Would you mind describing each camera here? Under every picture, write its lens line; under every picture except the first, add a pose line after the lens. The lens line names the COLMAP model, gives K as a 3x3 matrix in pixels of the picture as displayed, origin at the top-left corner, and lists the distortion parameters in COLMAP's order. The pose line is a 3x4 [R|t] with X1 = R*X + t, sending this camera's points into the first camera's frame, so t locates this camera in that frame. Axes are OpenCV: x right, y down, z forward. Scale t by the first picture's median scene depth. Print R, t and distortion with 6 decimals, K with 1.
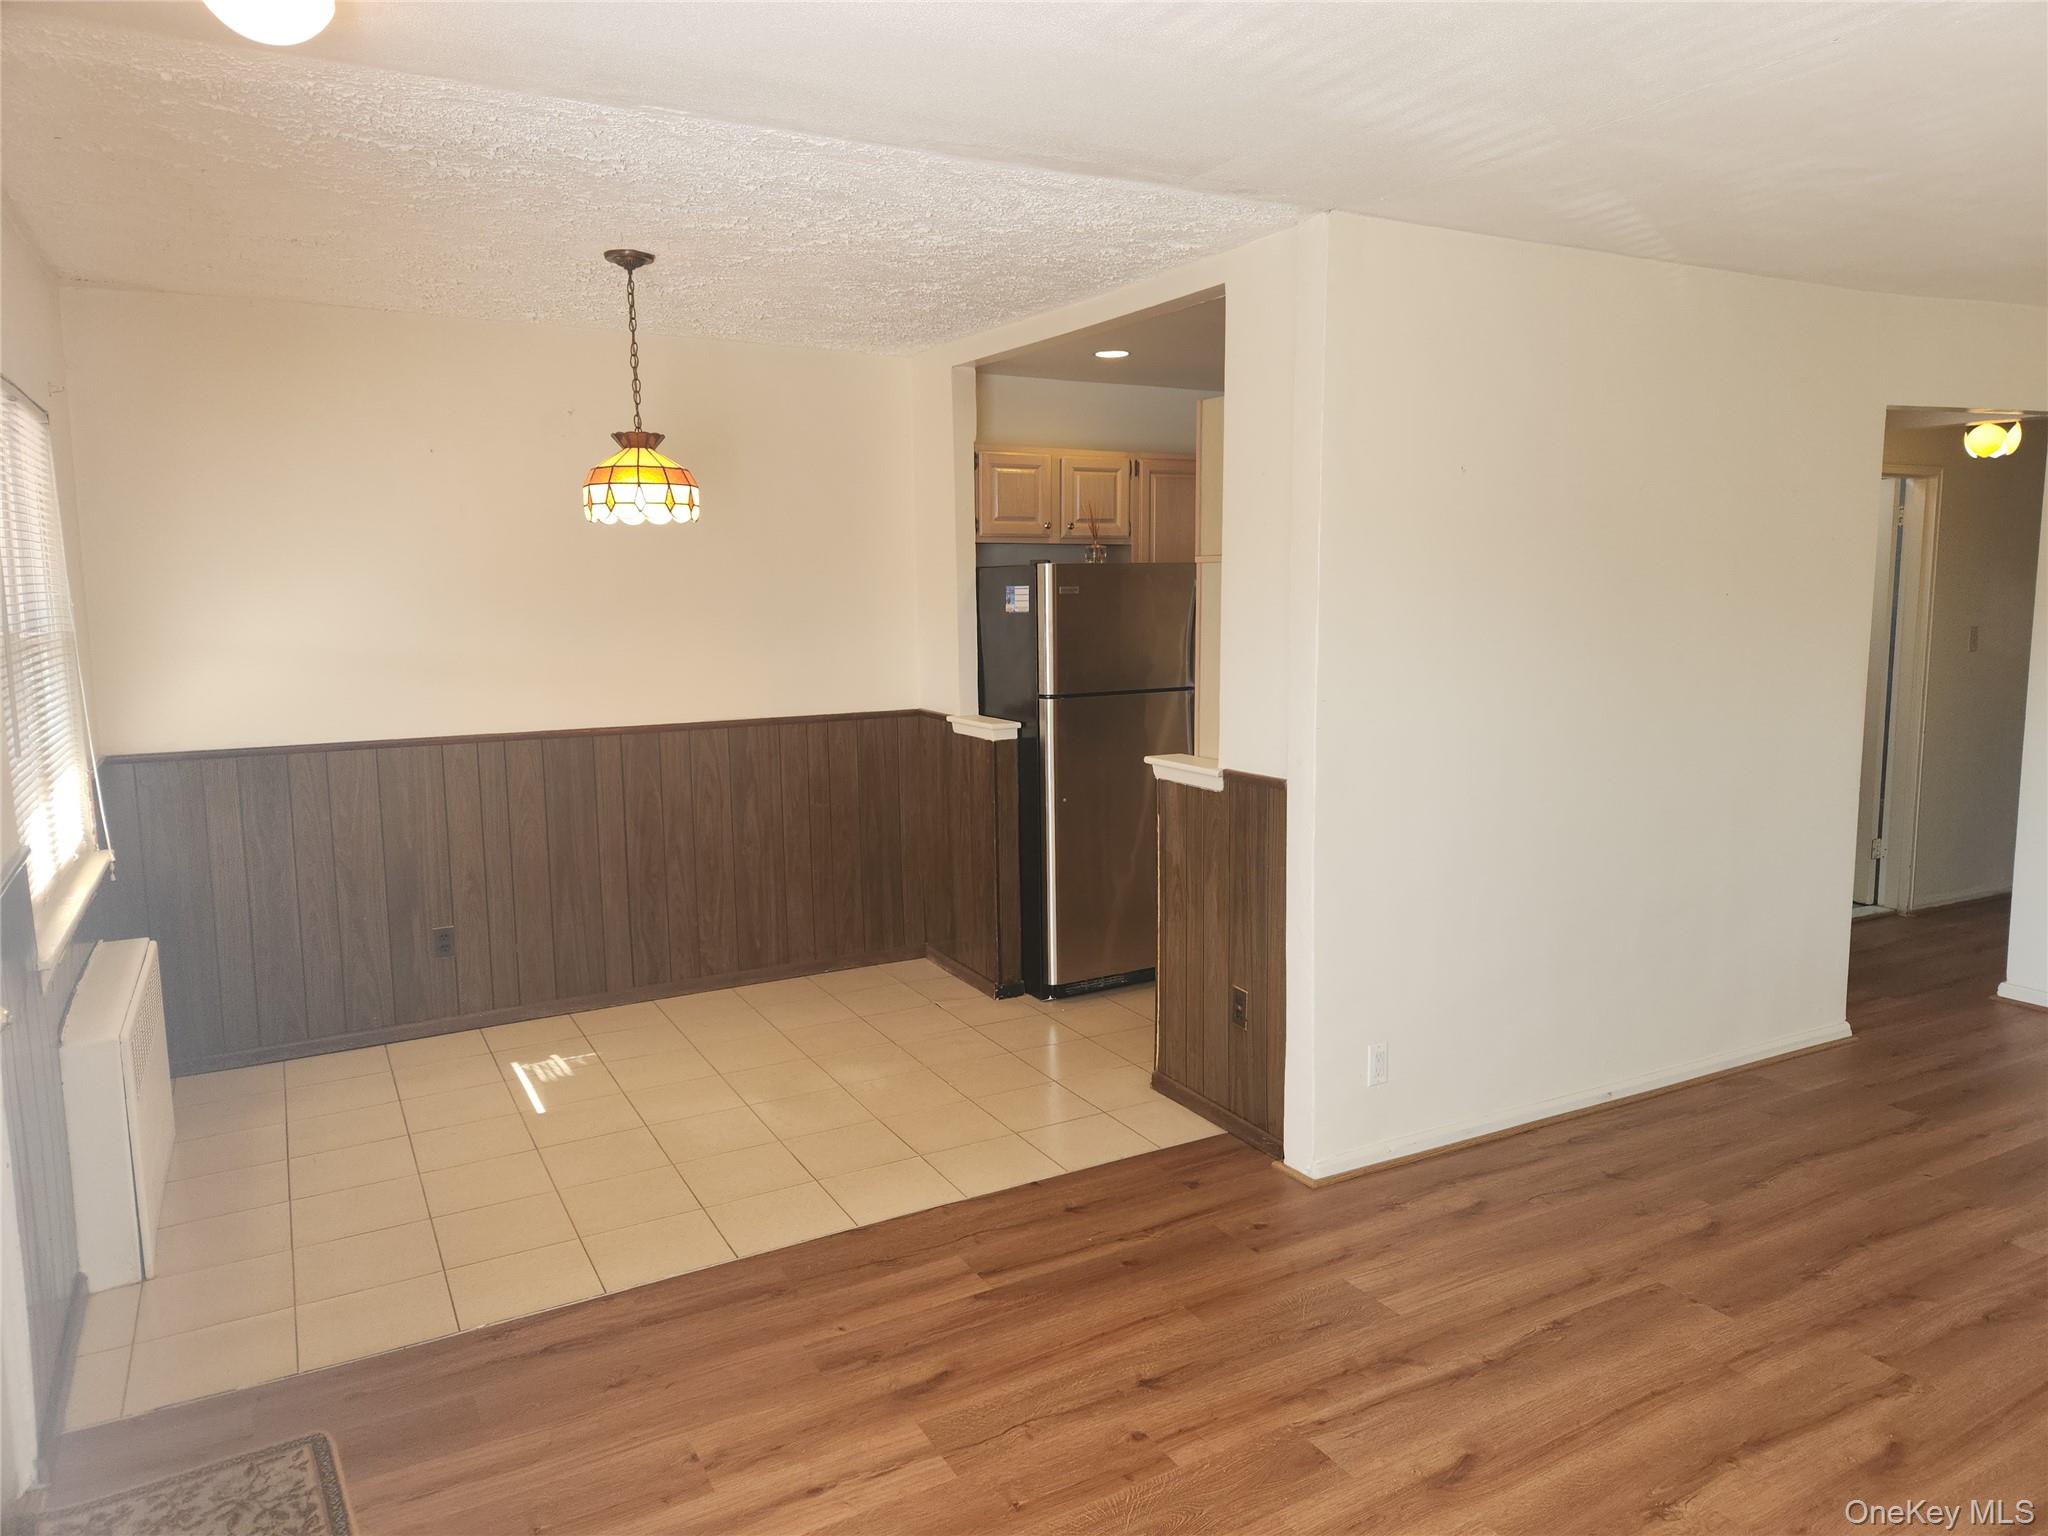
lens RADIAL K [[1372.1, 0, 1033.6], [0, 1372.1, 756.3], [0, 0, 1]] dist [0.065781, -0.057541]
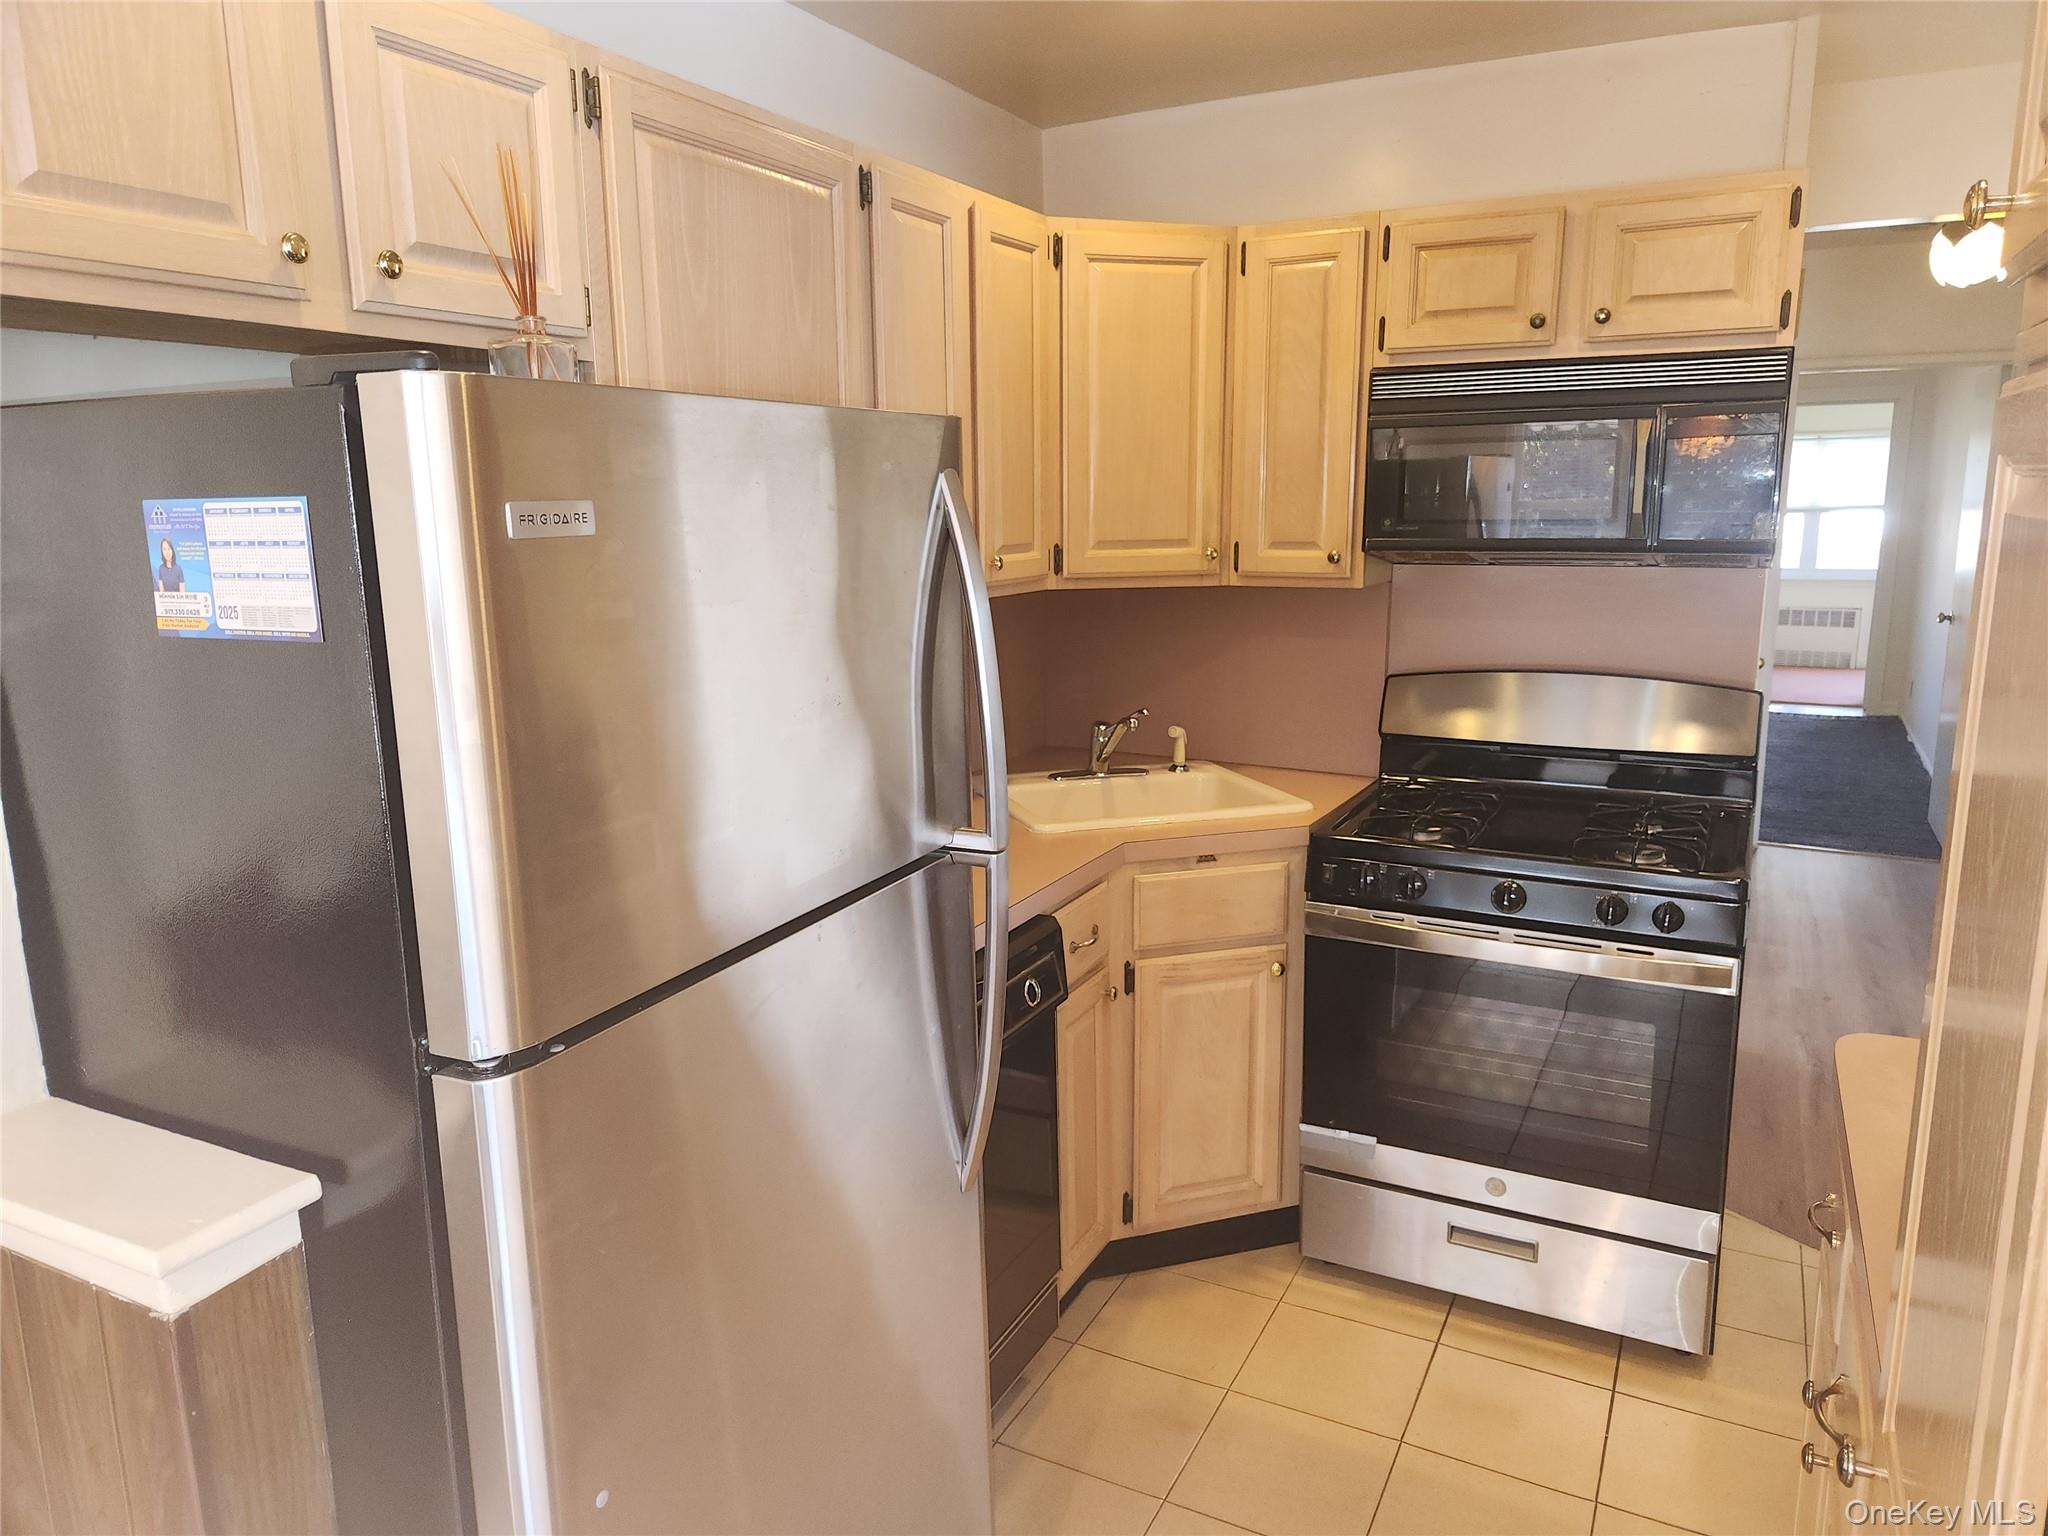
lens RADIAL K [[1372.1, 0, 1038.0], [0, 1372.1, 763.2], [0, 0, 1]] dist [0.065781, -0.057541]
pose [[0.832336, -0.110531, 0.543139, -0.036971], [0.079687, 0.993598, 0.080086, -0.133892], [-0.548514, -0.023377, 0.835815, 1.104647]]
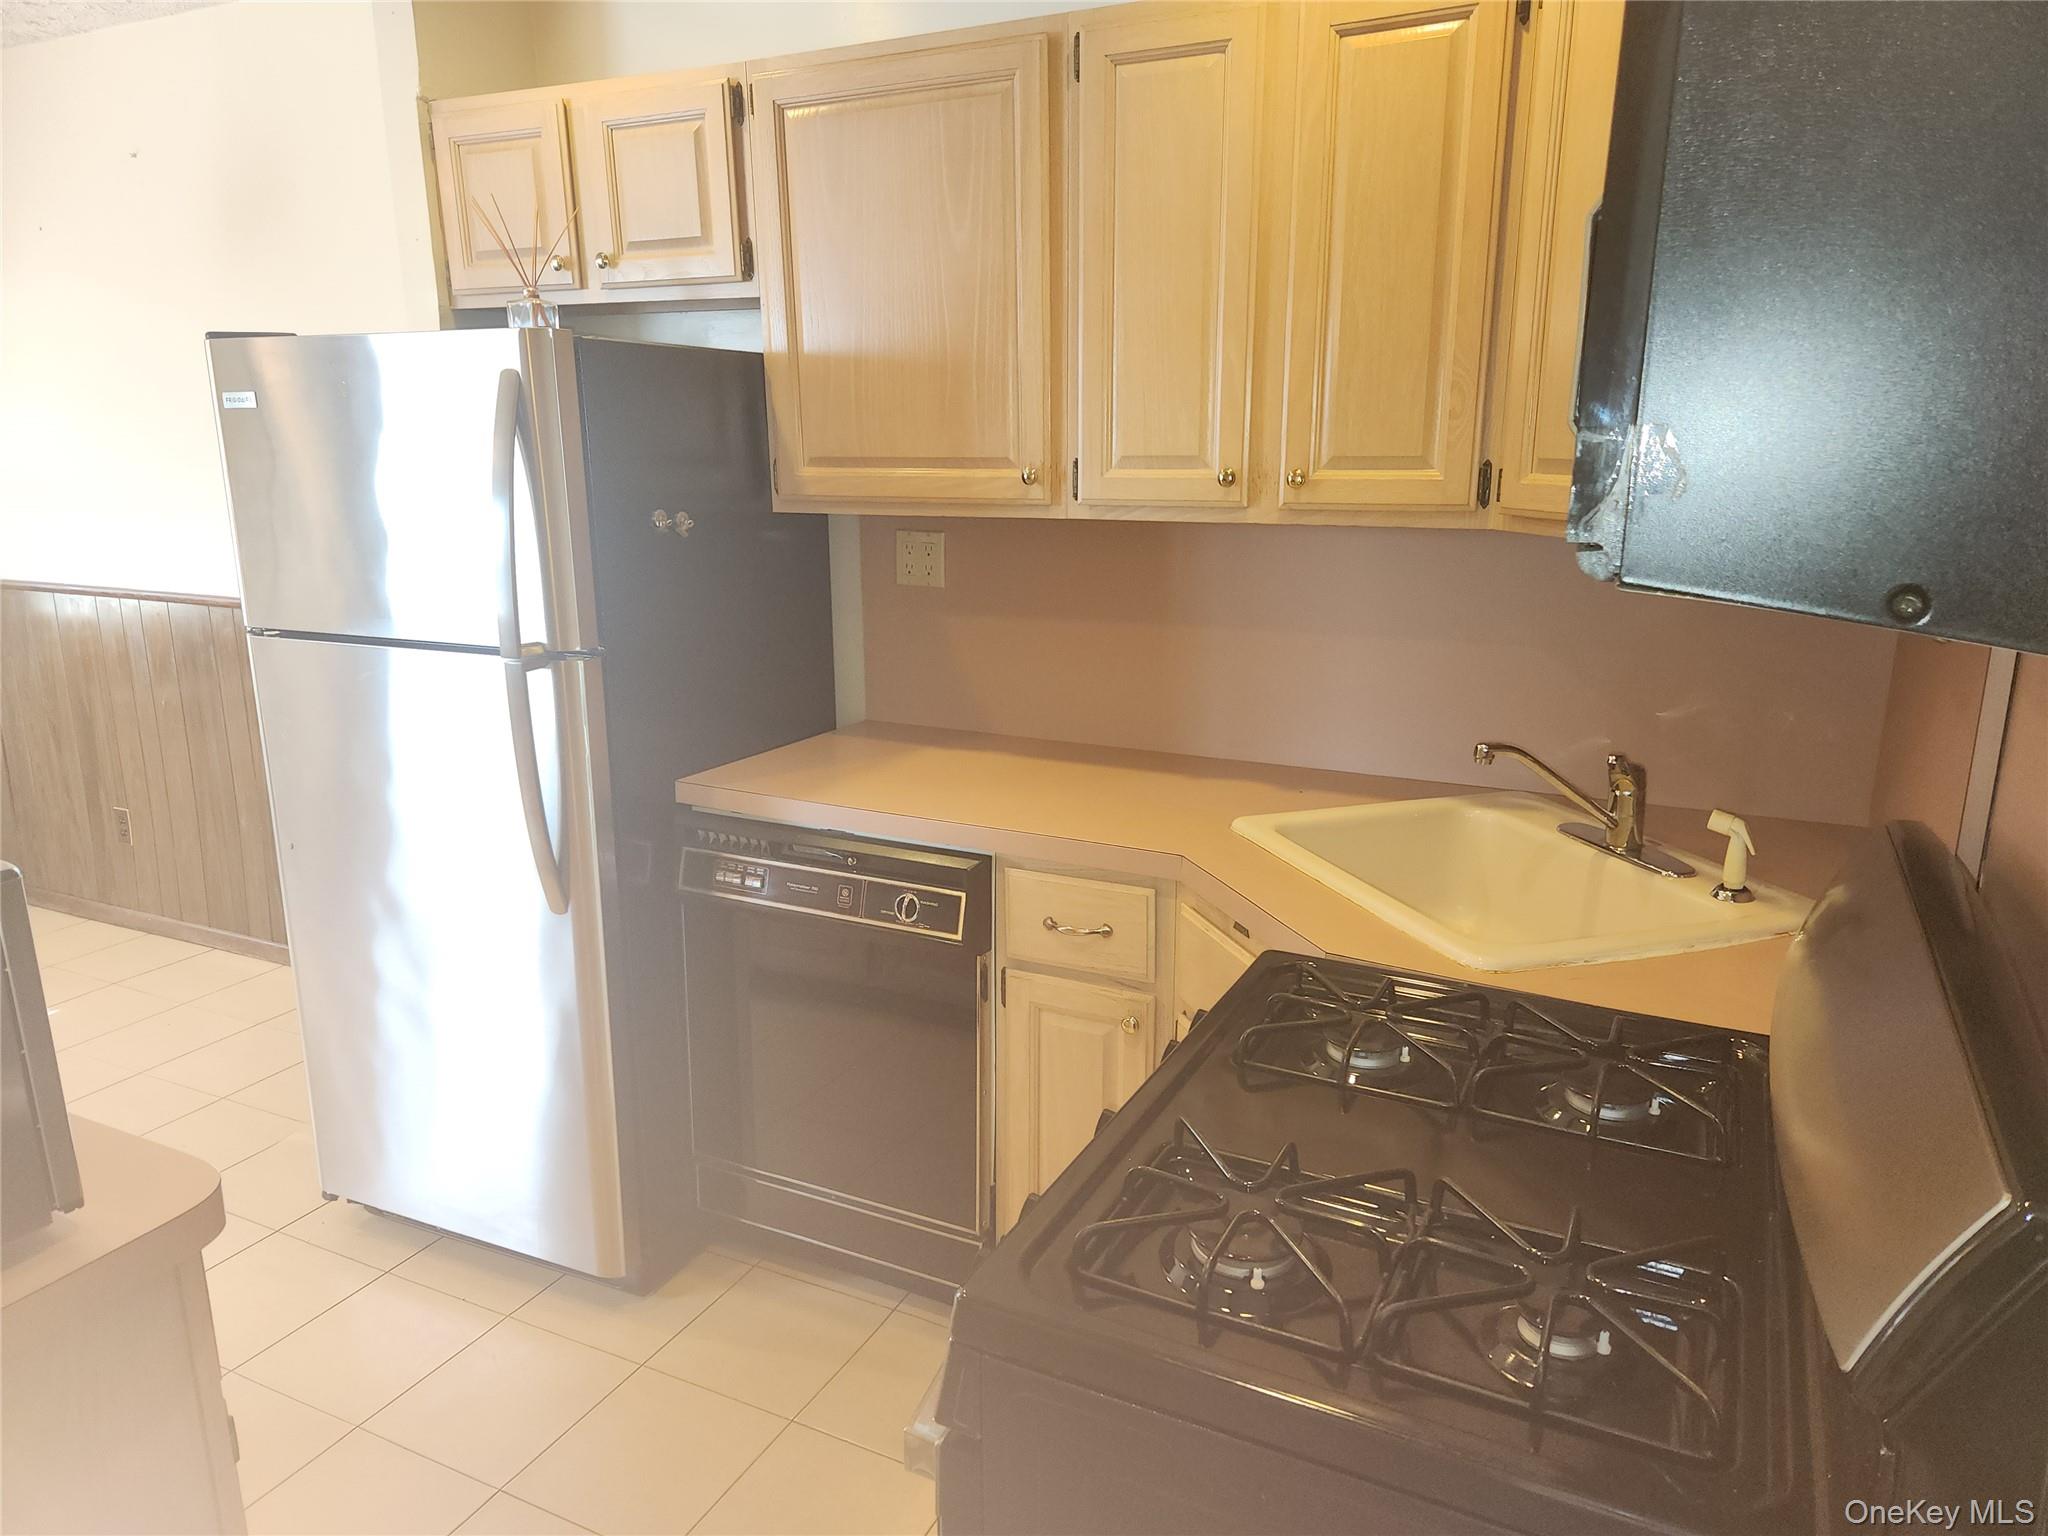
lens RADIAL K [[1372.1, 0, 1035.8], [0, 1372.1, 769.2], [0, 0, 1]] dist [0.065781, -0.057541]
pose [[0.552026, 0.204554, -0.808347, 0.729626], [-0.103786, 0.978759, 0.176801, -0.154430], [0.827342, -0.013704, 0.561531, 1.310884]]
